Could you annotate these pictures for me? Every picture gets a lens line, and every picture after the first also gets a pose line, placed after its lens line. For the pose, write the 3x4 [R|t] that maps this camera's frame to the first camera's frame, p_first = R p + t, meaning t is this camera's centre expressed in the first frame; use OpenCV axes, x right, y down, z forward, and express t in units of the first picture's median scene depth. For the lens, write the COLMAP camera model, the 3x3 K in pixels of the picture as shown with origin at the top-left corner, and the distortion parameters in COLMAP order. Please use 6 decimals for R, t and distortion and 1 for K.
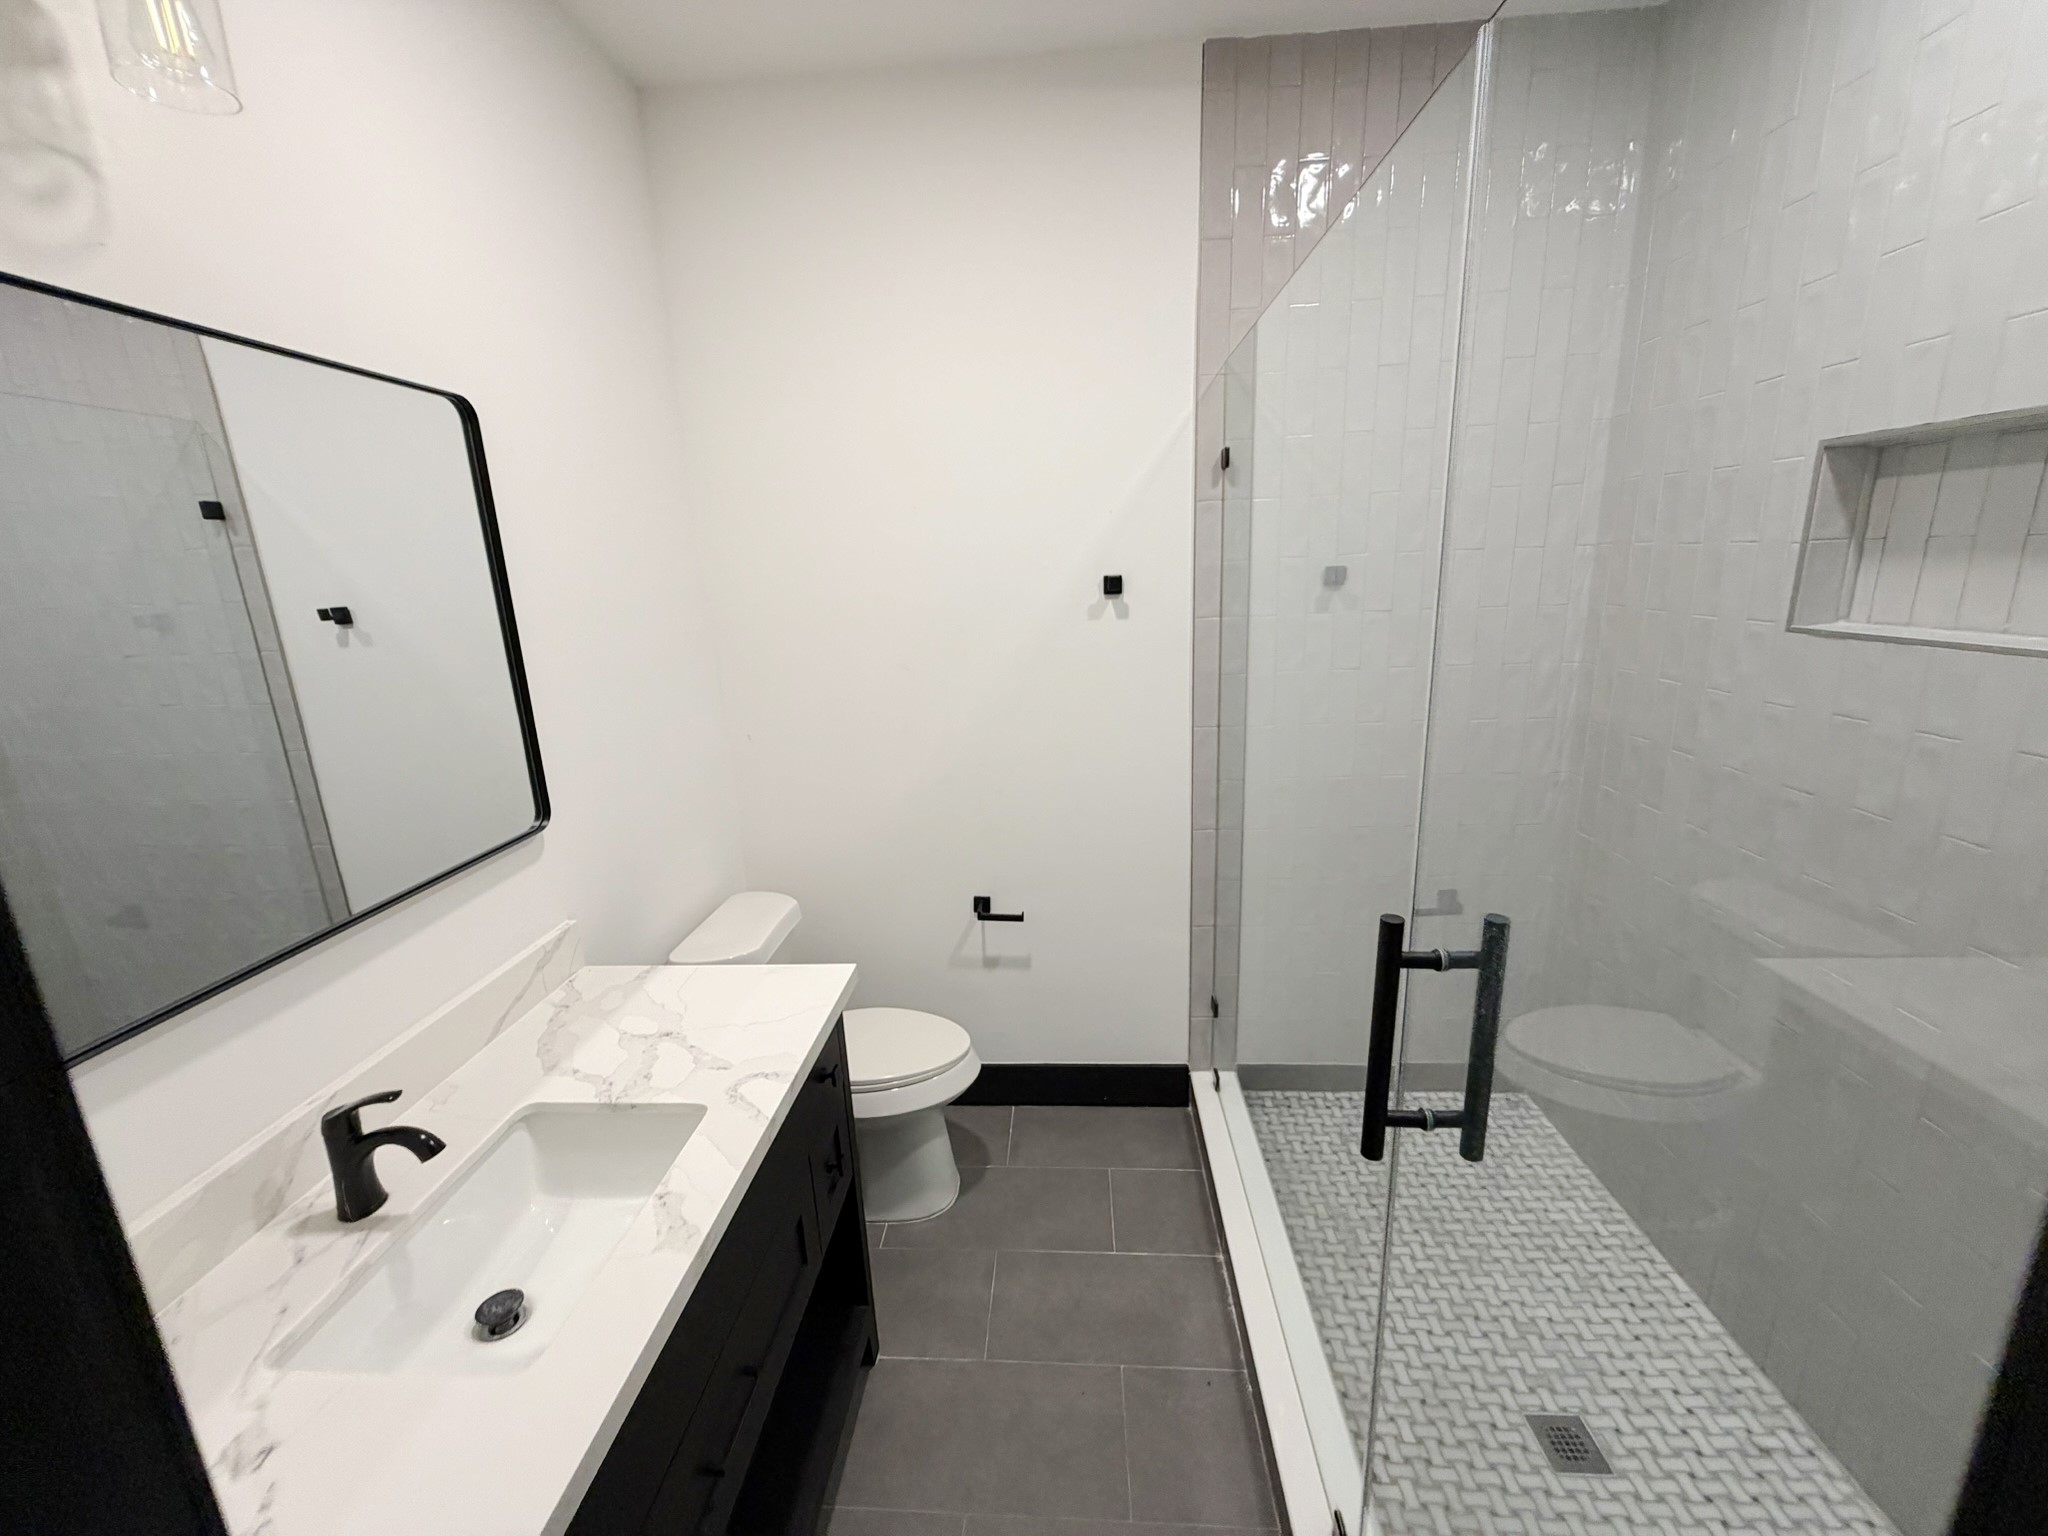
lens RADIAL K [[823.3, 0, 1023.9], [0, 823.3, 769.5], [0, 0, 1]] dist [0.000138, 0.000578]
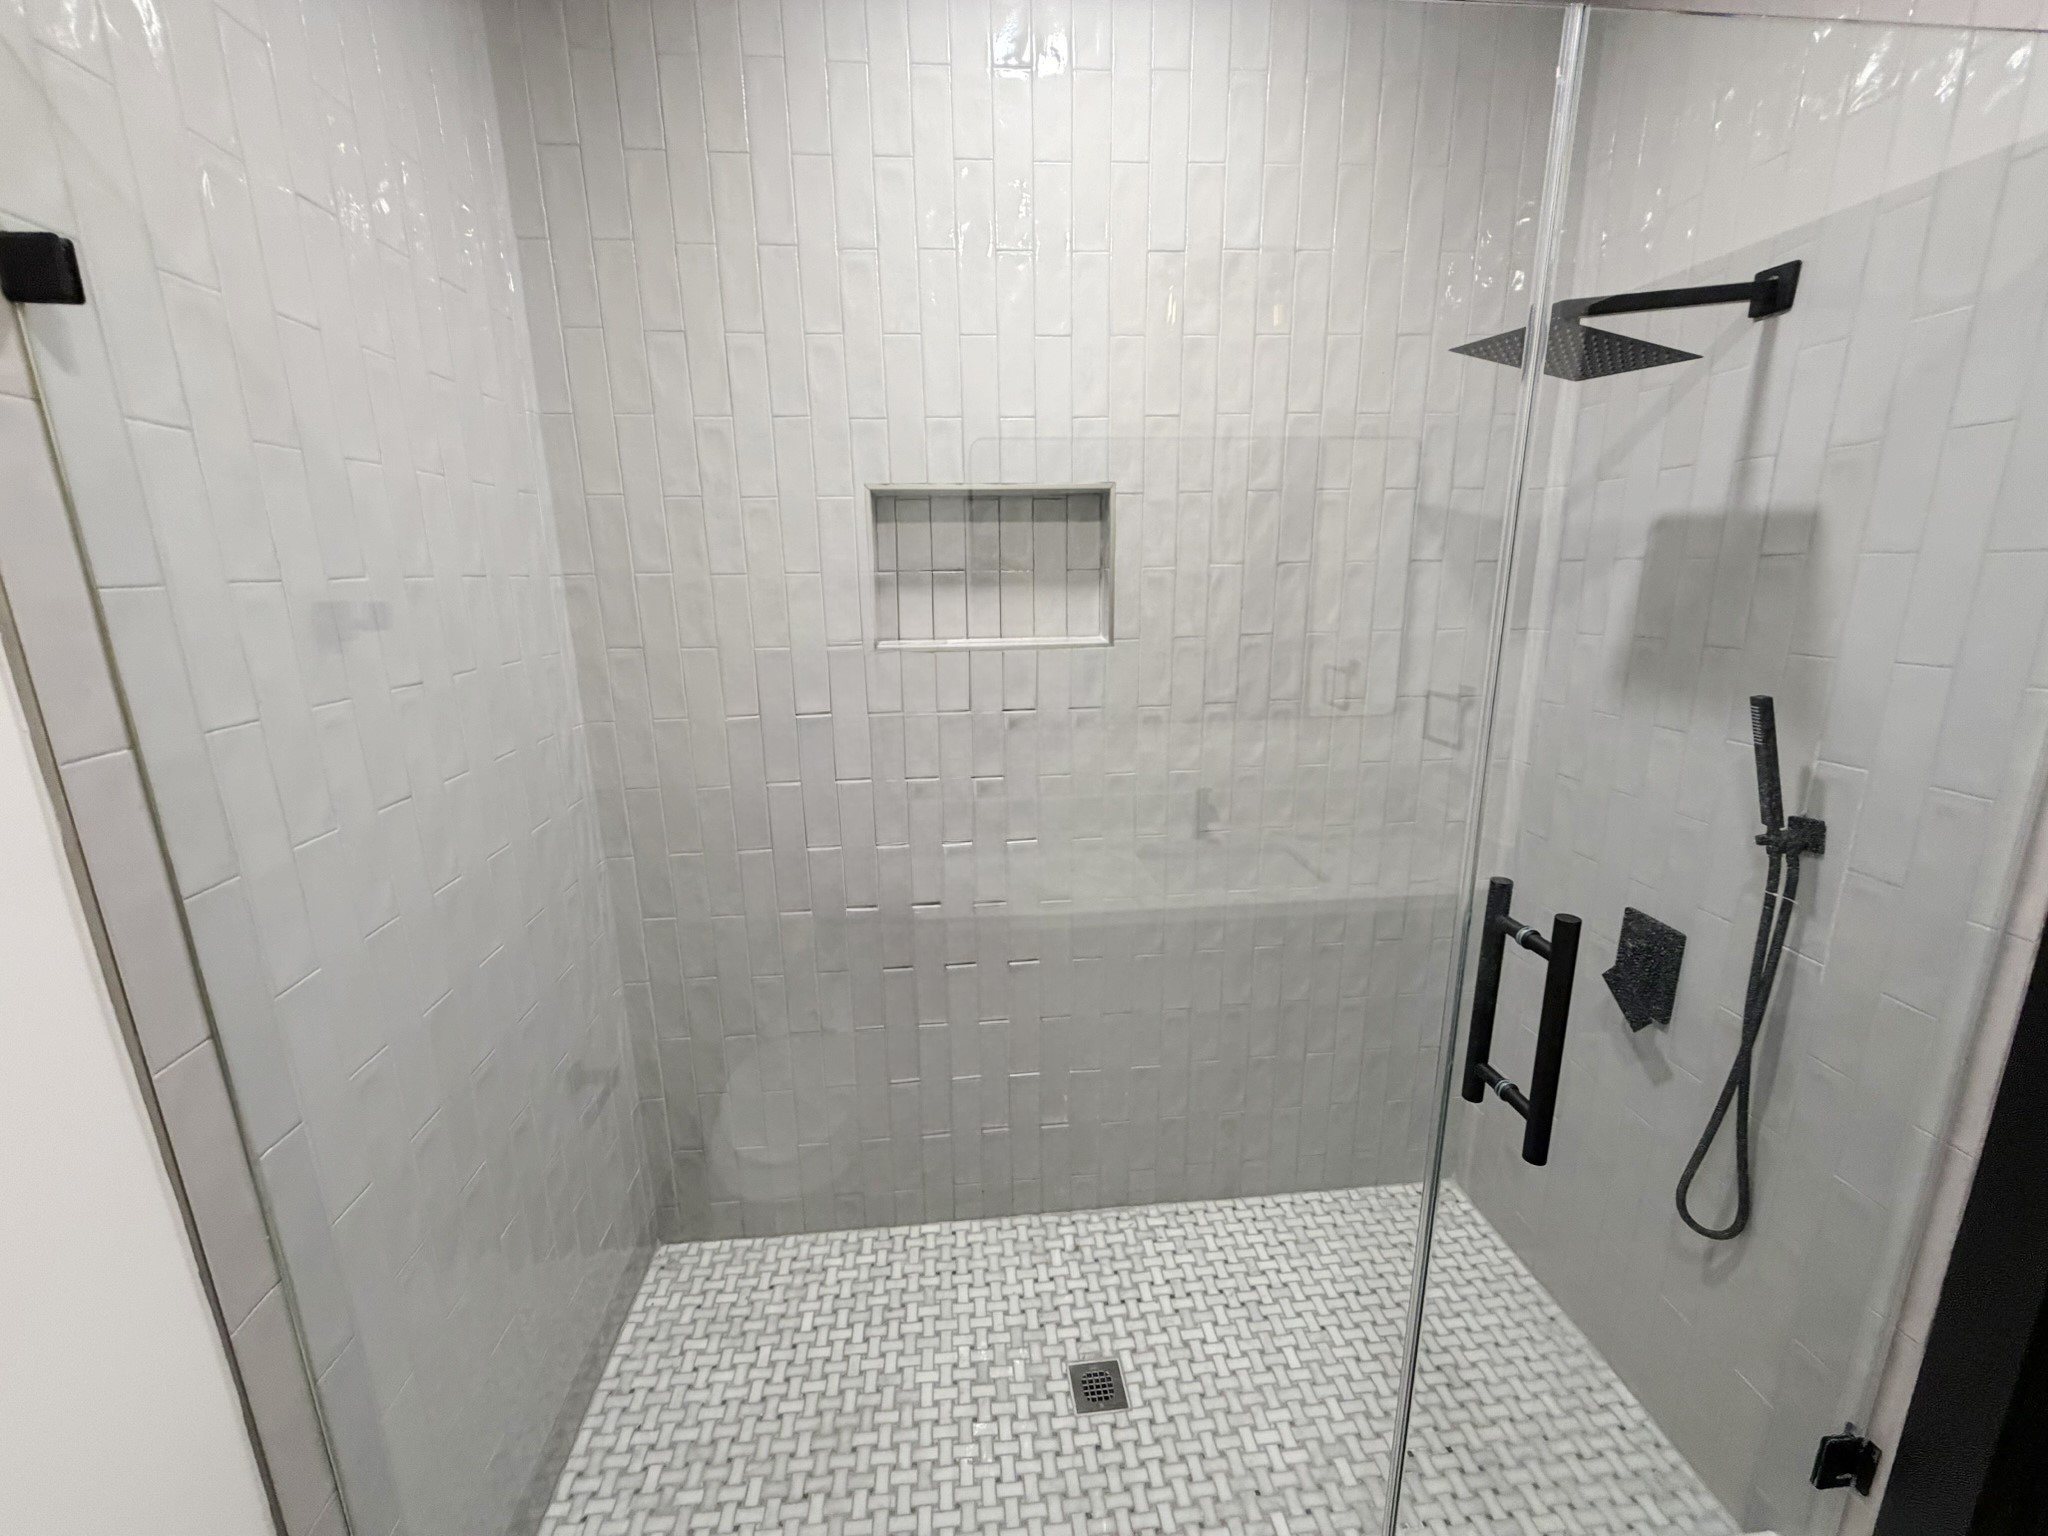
lens RADIAL K [[823.3, 0, 1013.0], [0, 823.3, 768.3], [0, 0, 1]] dist [0.000138, 0.000578]
pose [[-0.147933, -0.195048, 0.969573, -0.211840], [0.264157, 0.936951, 0.228789, -0.218742], [-0.953067, 0.289965, -0.087082, 0.930447]]
